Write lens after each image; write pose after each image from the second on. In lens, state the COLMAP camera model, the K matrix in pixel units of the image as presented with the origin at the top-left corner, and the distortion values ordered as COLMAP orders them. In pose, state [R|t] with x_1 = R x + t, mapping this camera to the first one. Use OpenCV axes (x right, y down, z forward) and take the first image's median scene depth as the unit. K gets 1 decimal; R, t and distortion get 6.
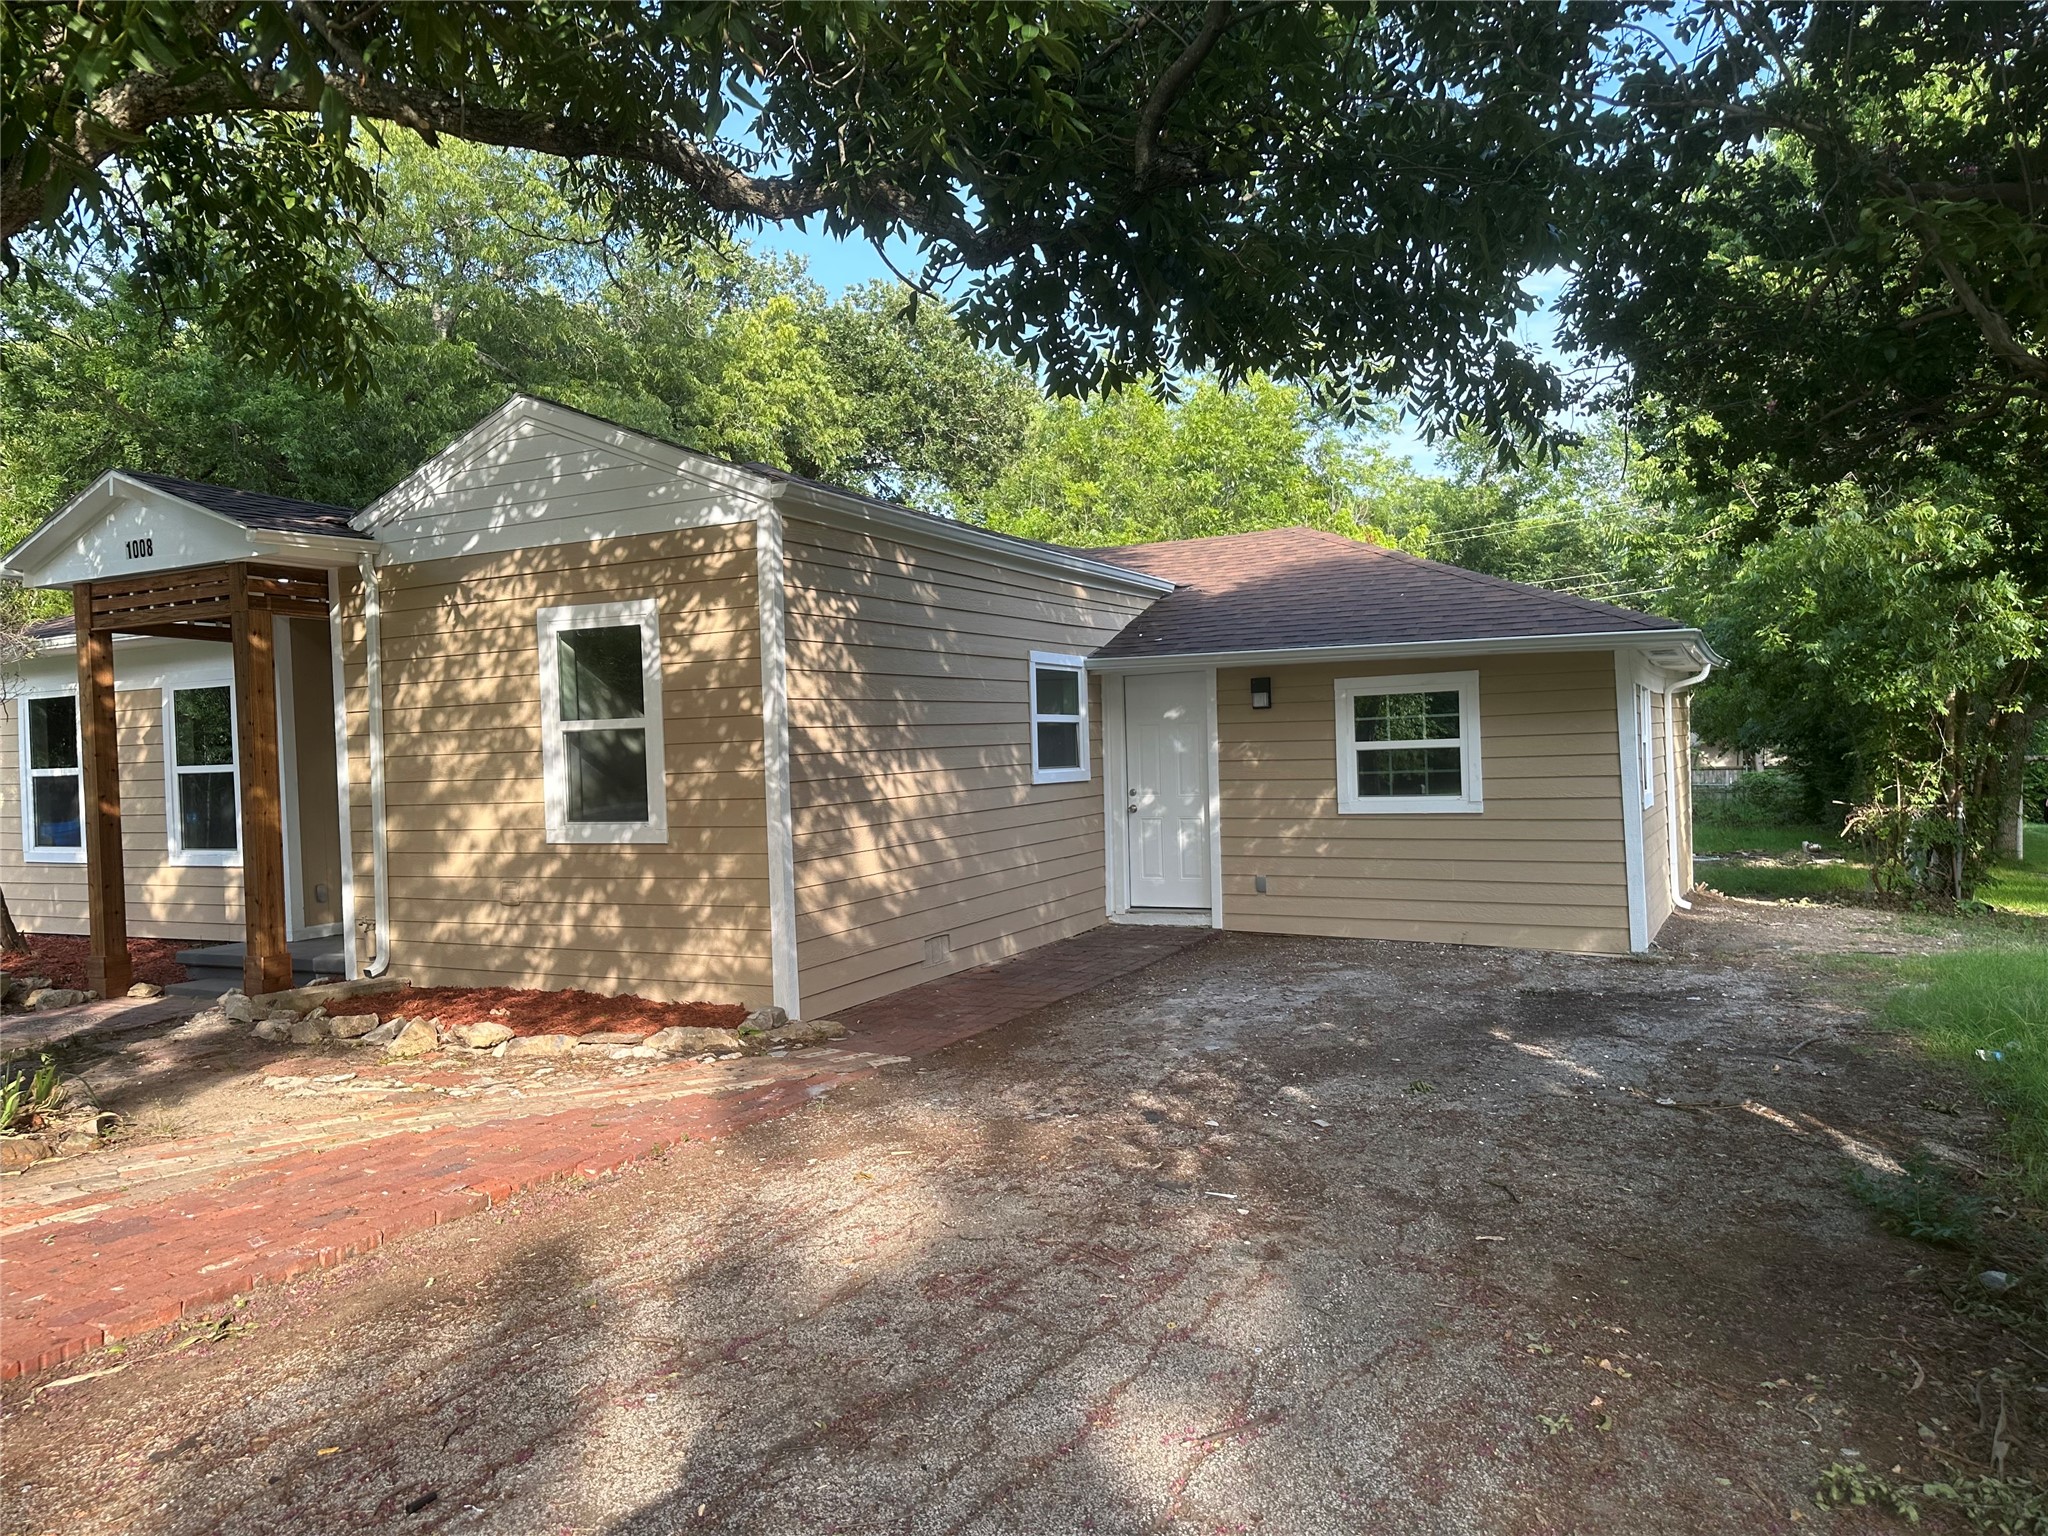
lens RADIAL K [[1428.5, 0, 1032.7], [0, 1428.5, 767.0], [0, 0, 1]] dist [0.068887, -0.080086]
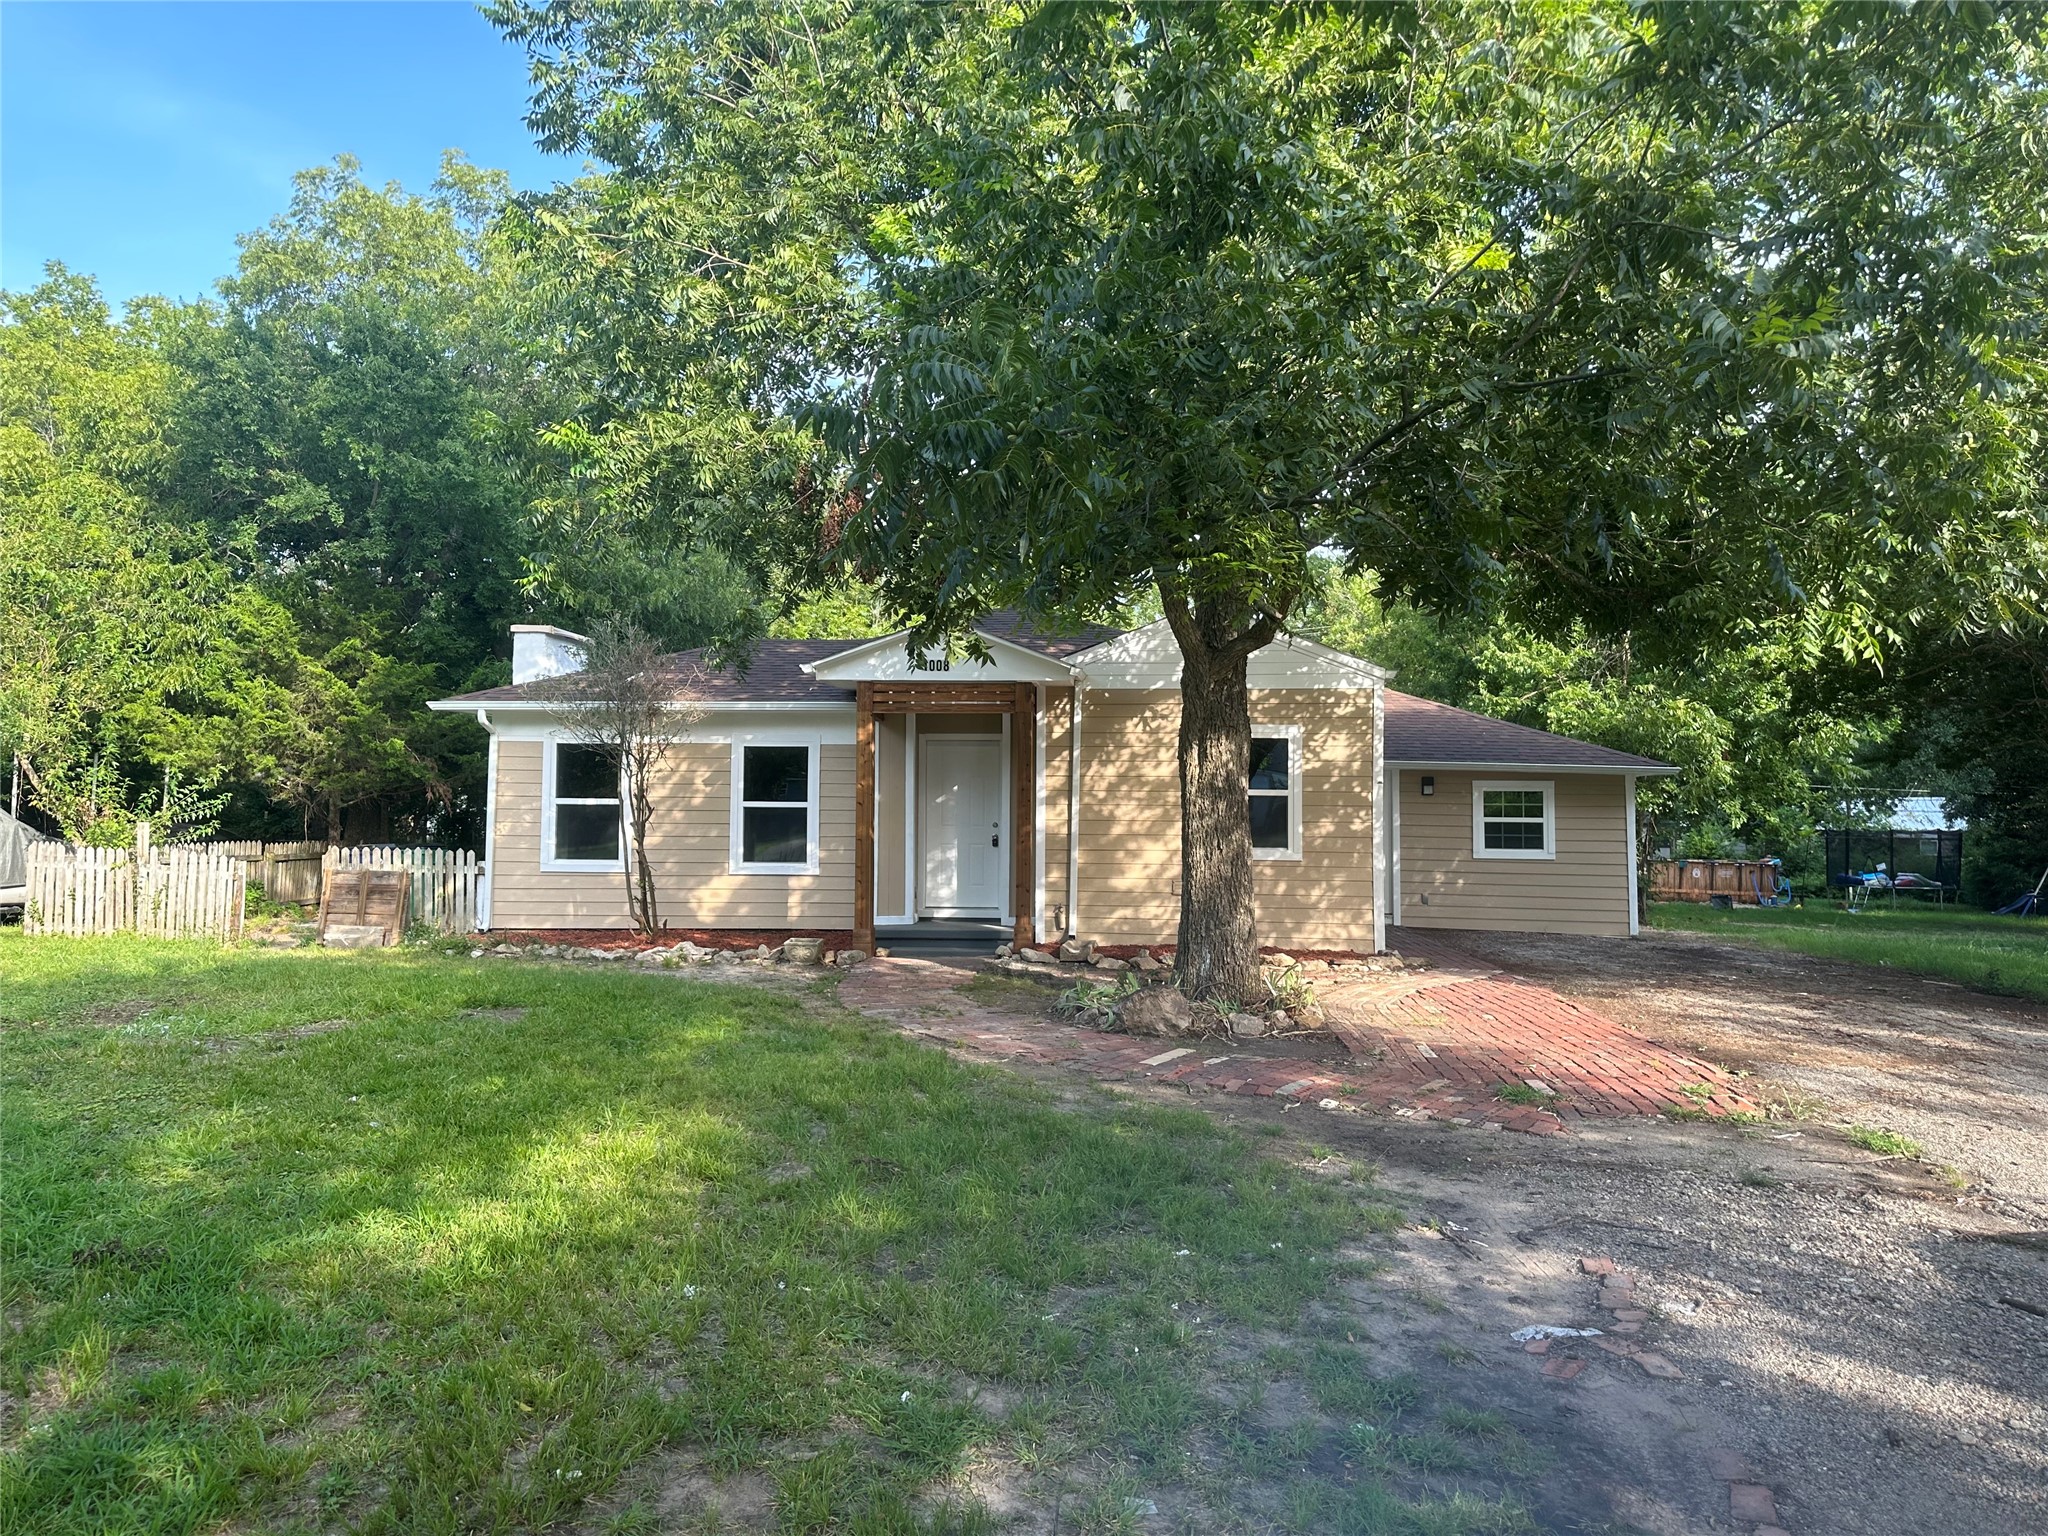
lens RADIAL K [[1428.5, 0, 1032.7], [0, 1428.5, 767.0], [0, 0, 1]] dist [0.068887, -0.080086]
pose [[0.903801, 0.043922, 0.425693, -1.195517], [-0.026481, 0.998553, -0.046805, 0.020736], [-0.427133, 0.031030, 0.903656, -0.419253]]
